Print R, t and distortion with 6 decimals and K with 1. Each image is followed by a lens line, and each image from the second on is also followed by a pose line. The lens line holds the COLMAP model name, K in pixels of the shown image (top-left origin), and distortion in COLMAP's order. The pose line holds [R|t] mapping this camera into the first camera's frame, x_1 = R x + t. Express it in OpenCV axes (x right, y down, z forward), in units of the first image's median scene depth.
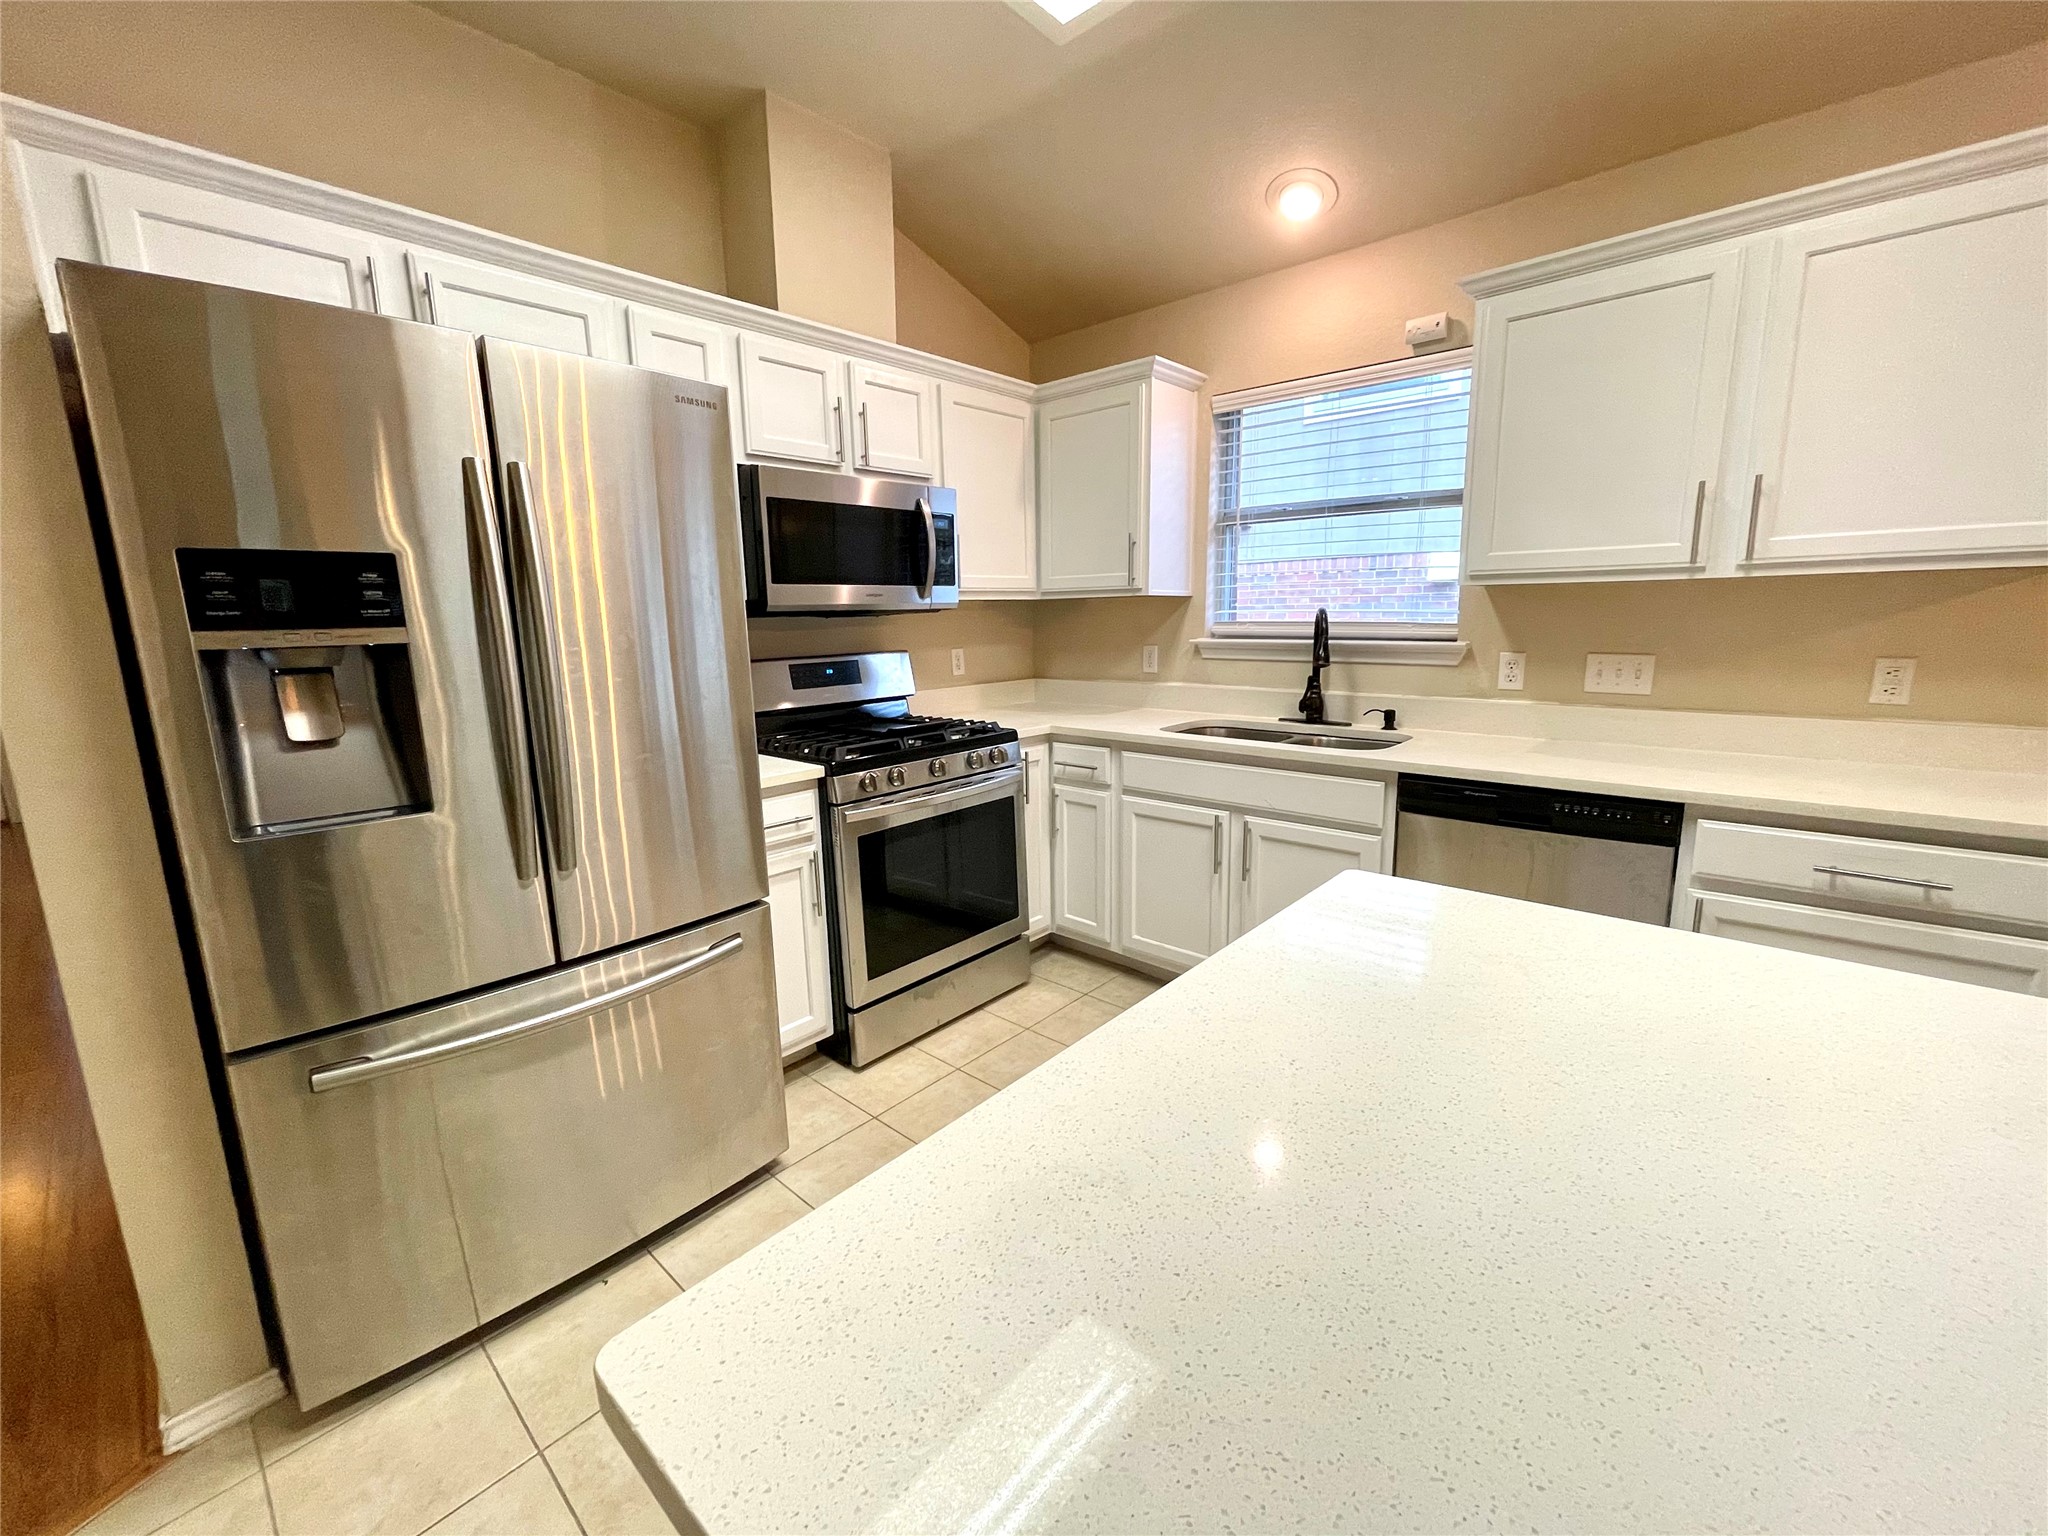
lens RADIAL K [[829.2, 0, 1023.7], [0, 829.2, 763.3], [0, 0, 1]] dist [0.001606, -0.000979]
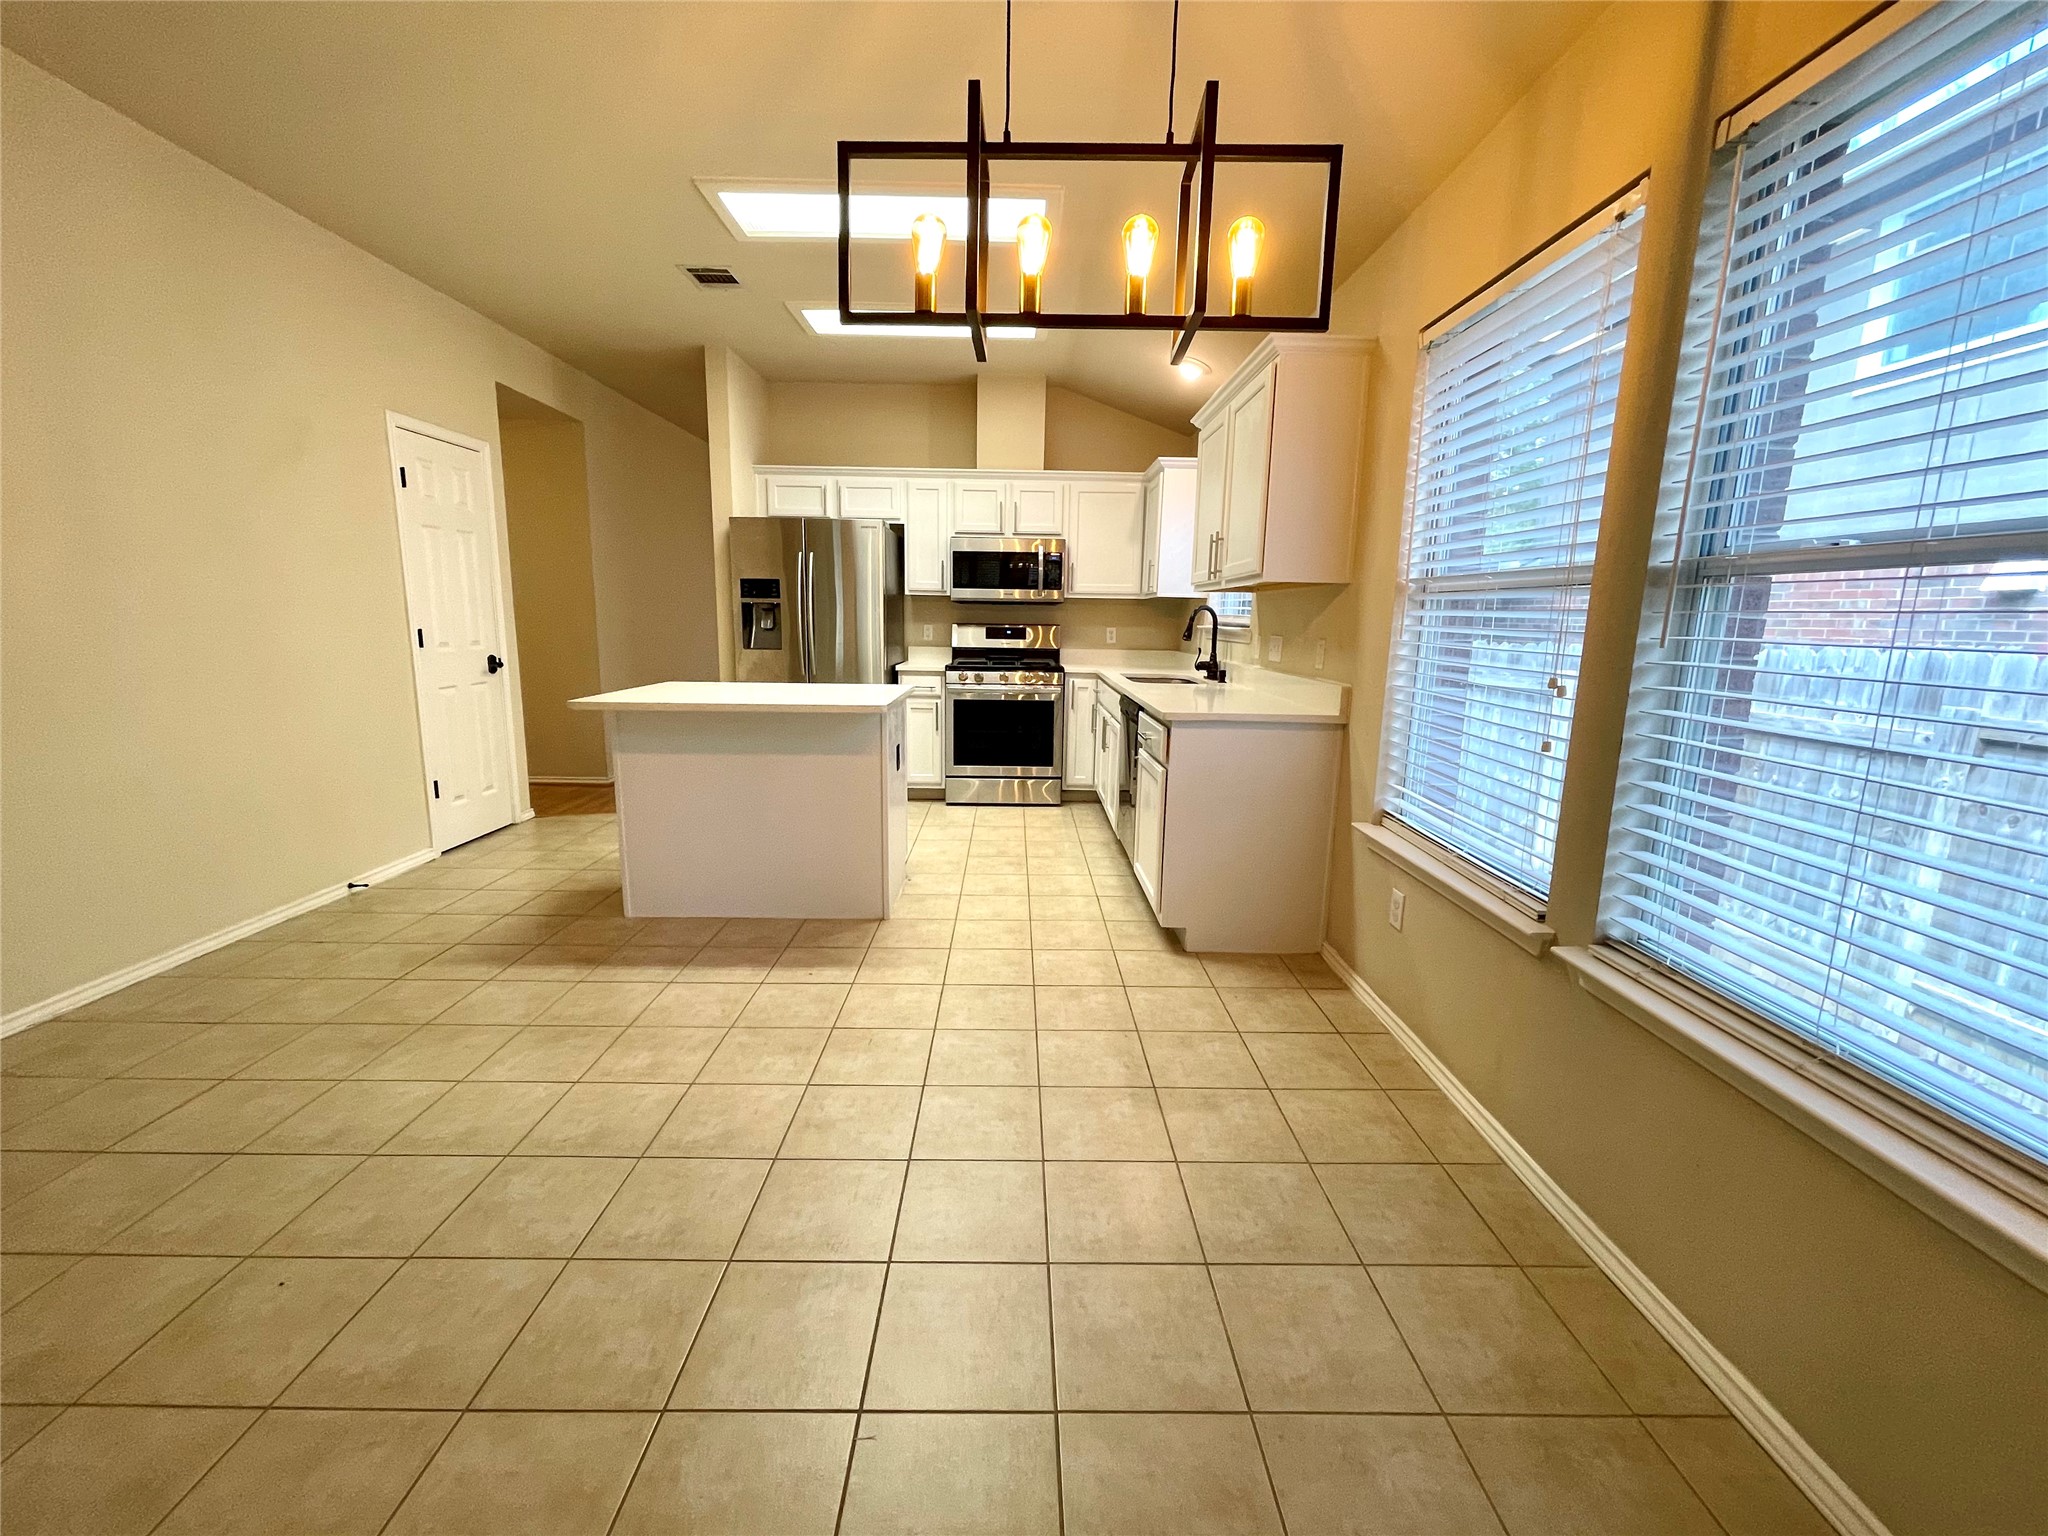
lens RADIAL K [[829.2, 0, 1022.3], [0, 829.2, 769.4], [0, 0, 1]] dist [0.001606, -0.000979]
pose [[0.673837, 0.164467, -0.720343, 1.621415], [-0.163682, 0.983916, 0.071531, 0.085153], [0.720522, 0.069707, 0.689920, -0.427752]]
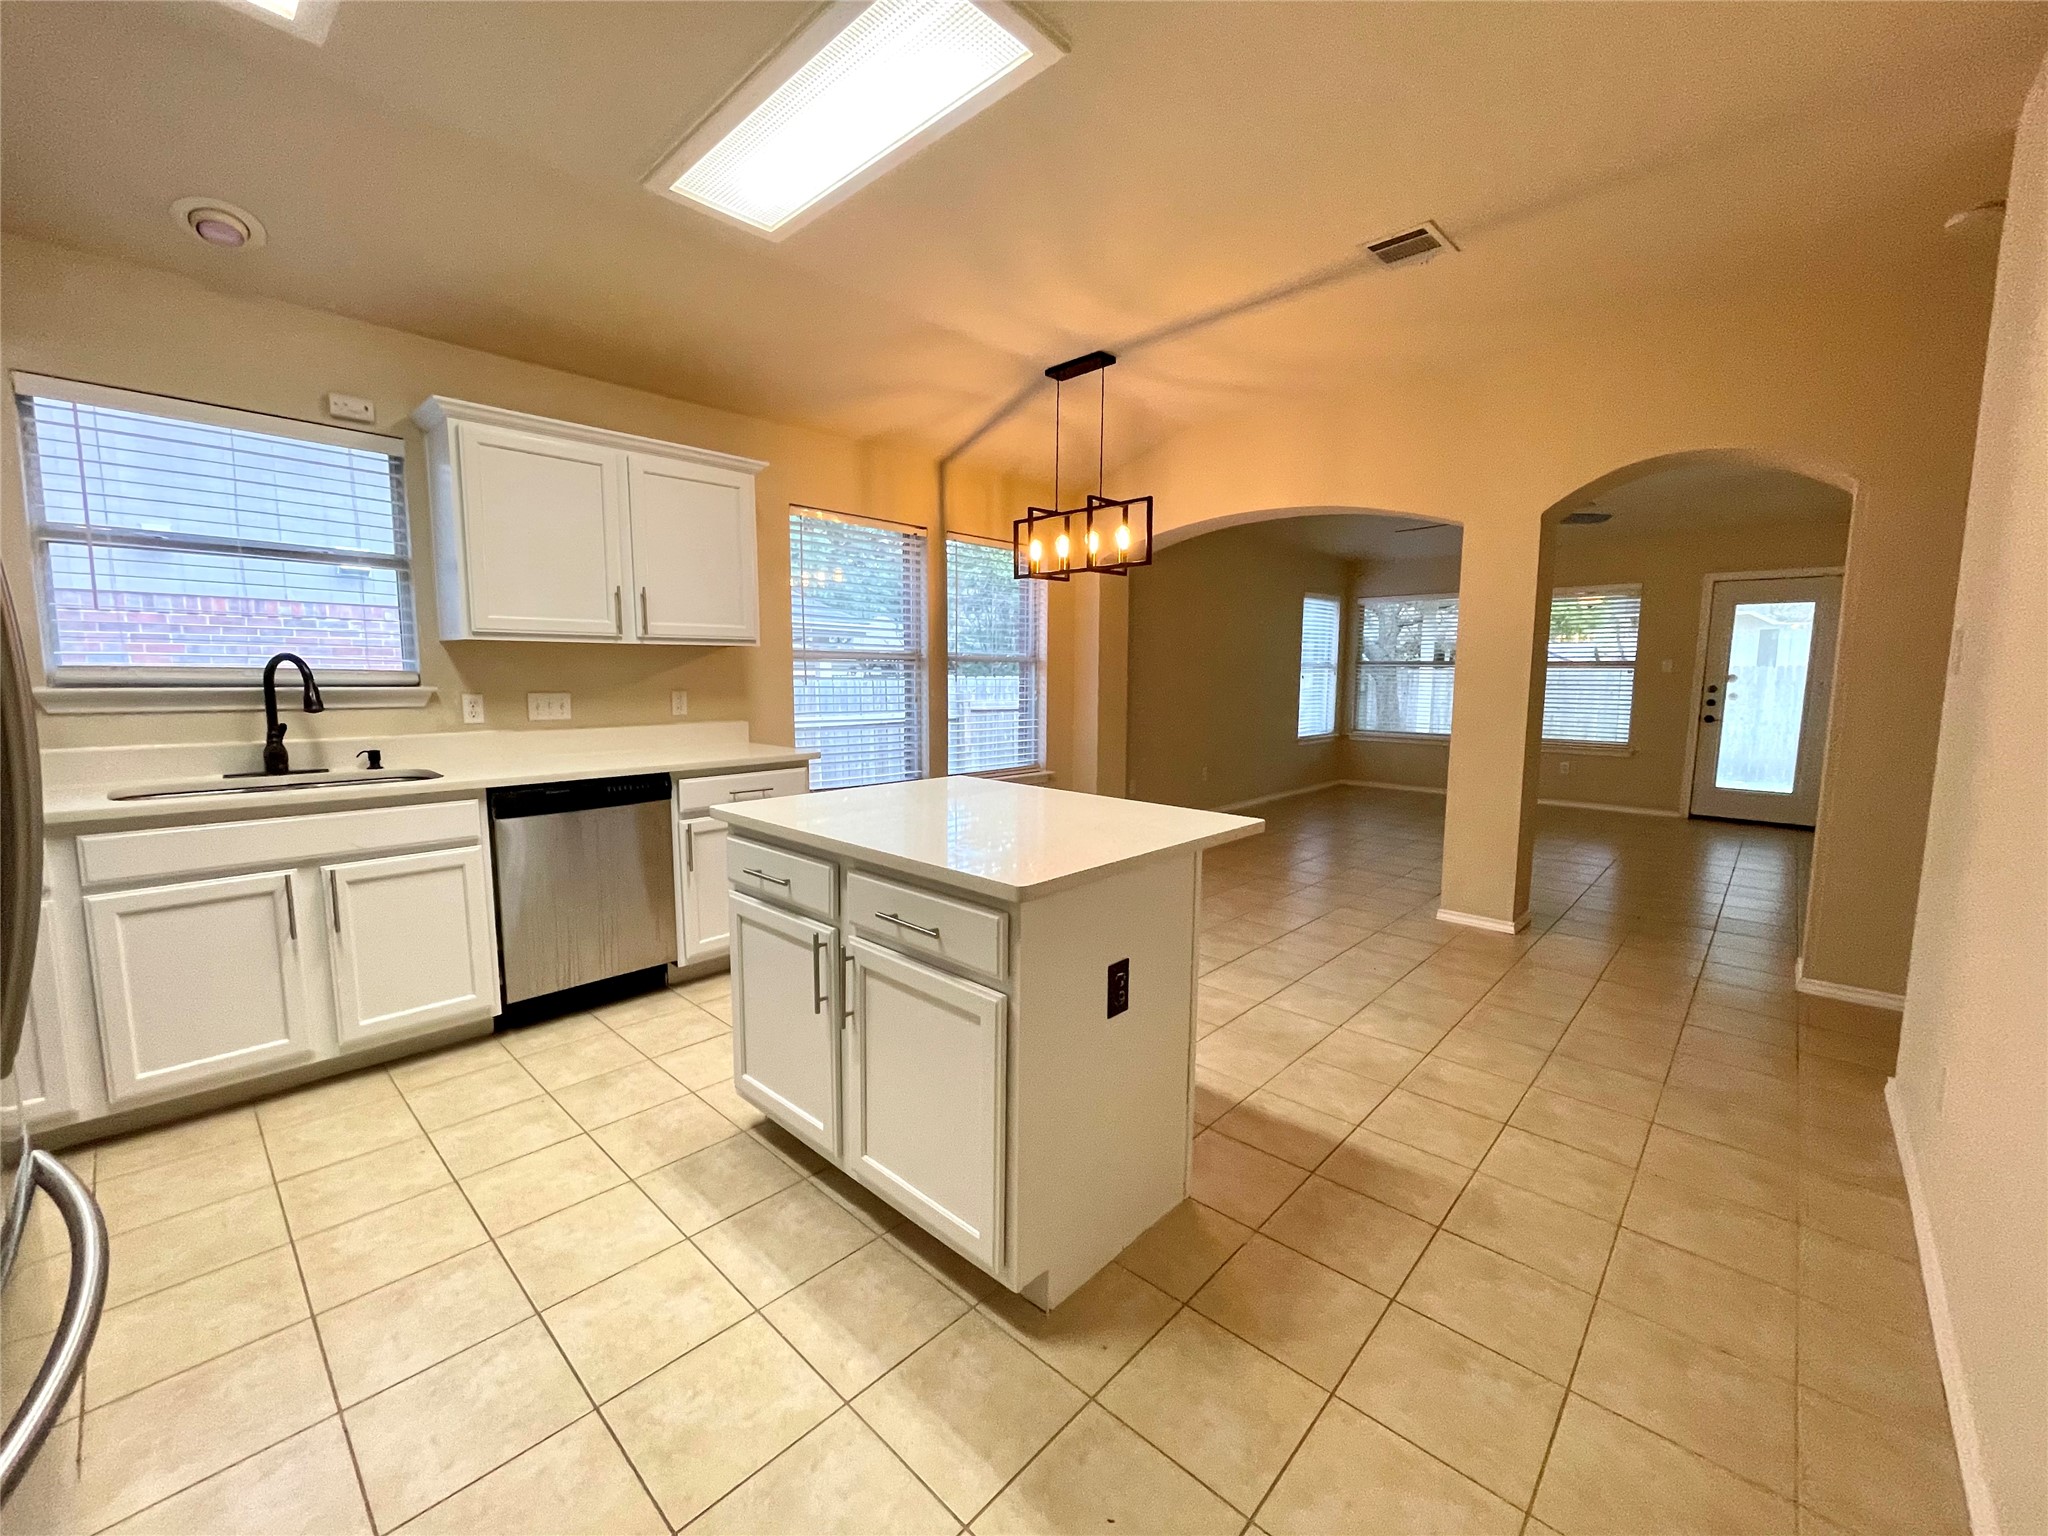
lens RADIAL K [[829.2, 0, 1021.3], [0, 829.2, 766.9], [0, 0, 1]] dist [0.001606, -0.000979]
pose [[0.018972, -0.098868, 0.994920, -0.726591], [0.171212, 0.980721, 0.094193, -0.001510], [-0.985051, 0.168555, 0.035534, 0.171435]]
